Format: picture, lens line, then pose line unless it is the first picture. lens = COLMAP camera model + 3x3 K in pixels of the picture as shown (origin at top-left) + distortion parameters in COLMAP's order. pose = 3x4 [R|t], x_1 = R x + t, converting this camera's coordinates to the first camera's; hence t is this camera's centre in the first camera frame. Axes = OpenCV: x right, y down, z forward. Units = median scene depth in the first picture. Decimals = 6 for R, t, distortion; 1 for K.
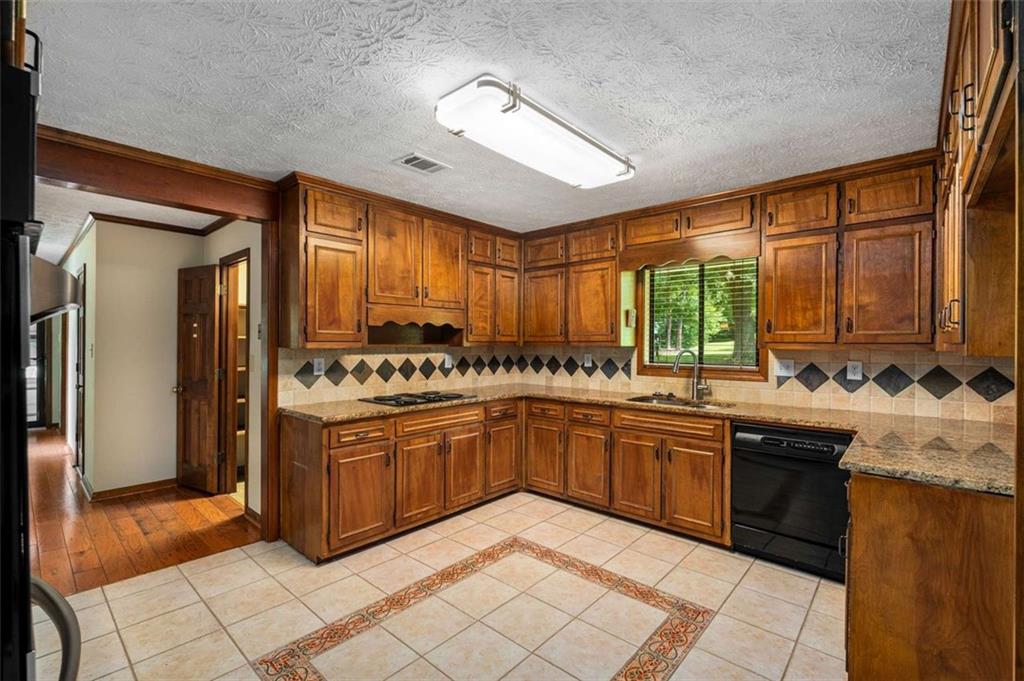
lens RADIAL K [[448.3, 0, 508.9], [0, 448.3, 343.0], [0, 0, 1]] dist [-0.004303, 0.000350]
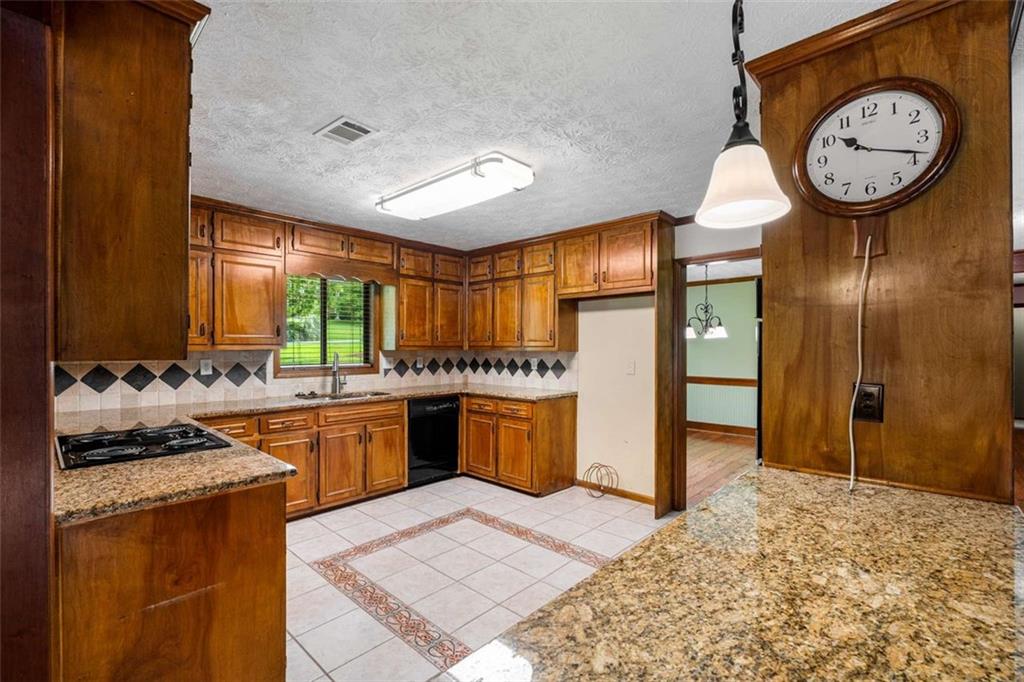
lens RADIAL K [[449.2, 0, 512.0], [0, 449.2, 341.0], [0, 0, 1]] dist [-0.003339, 0.000020]
pose [[0.024062, 0.011063, 0.999649, -0.912191], [0.000427, 0.999939, -0.011077, 0.000264], [-0.999710, 0.000694, 0.024055, 0.601450]]
